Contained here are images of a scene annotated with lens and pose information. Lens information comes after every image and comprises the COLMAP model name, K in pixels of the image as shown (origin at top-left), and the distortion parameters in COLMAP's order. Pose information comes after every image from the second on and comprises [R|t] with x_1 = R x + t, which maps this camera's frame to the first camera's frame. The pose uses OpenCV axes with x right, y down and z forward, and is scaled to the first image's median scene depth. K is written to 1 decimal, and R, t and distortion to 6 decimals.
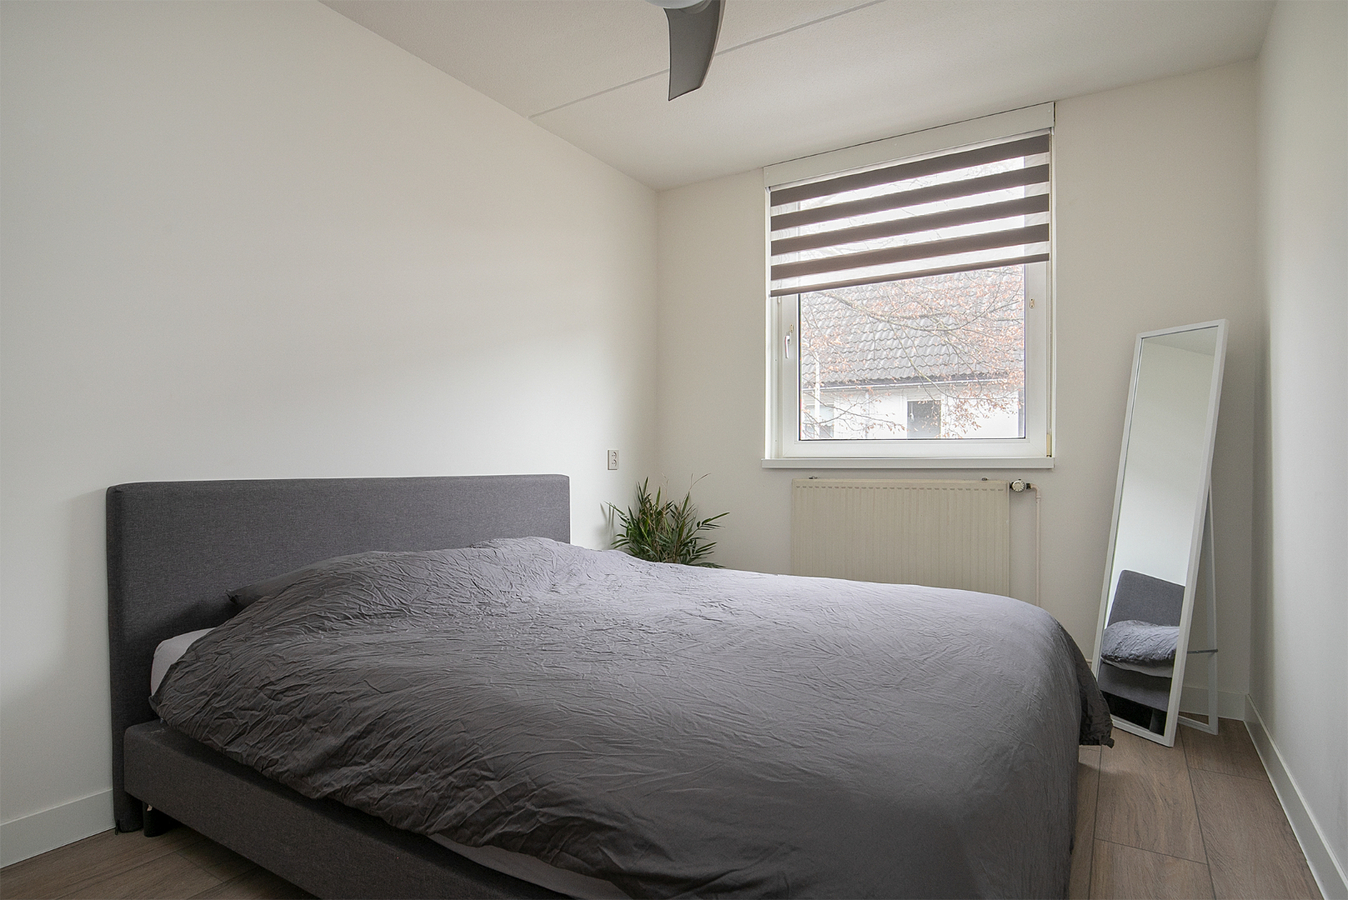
lens RADIAL K [[724.5, 0, 678.3], [0, 724.5, 454.2], [0, 0, 1]] dist [-0.007275, -0.000333]
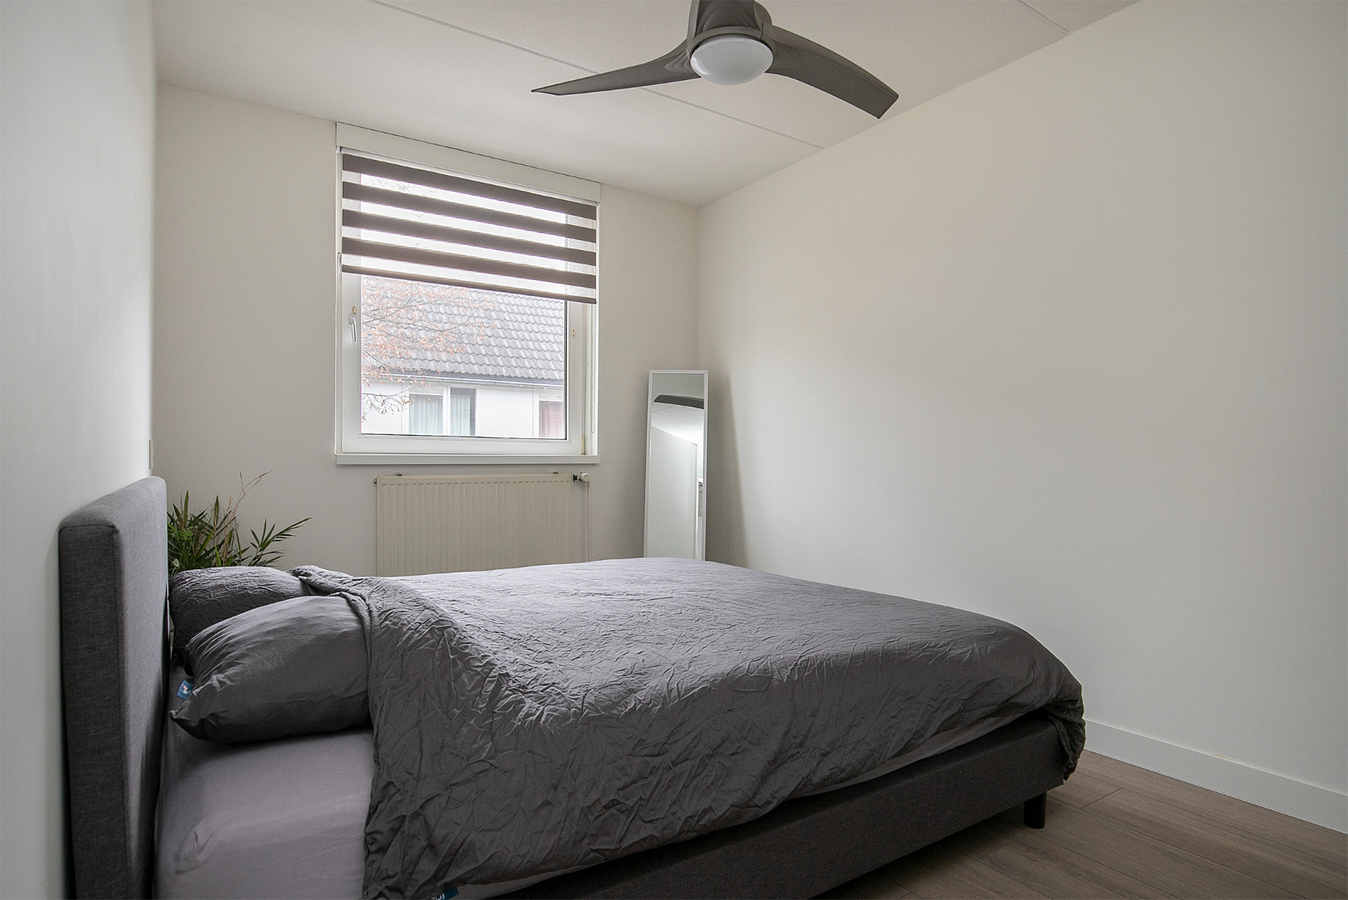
lens RADIAL K [[736.3, 0, 667.6], [0, 736.3, 454.3], [0, 0, 1]] dist [-0.022109, 0.001020]
pose [[0.427400, 0.005179, 0.904048, -0.548694], [-0.013049, 0.999915, 0.000441, 0.000789], [-0.903968, -0.011985, 0.427431, 0.271190]]
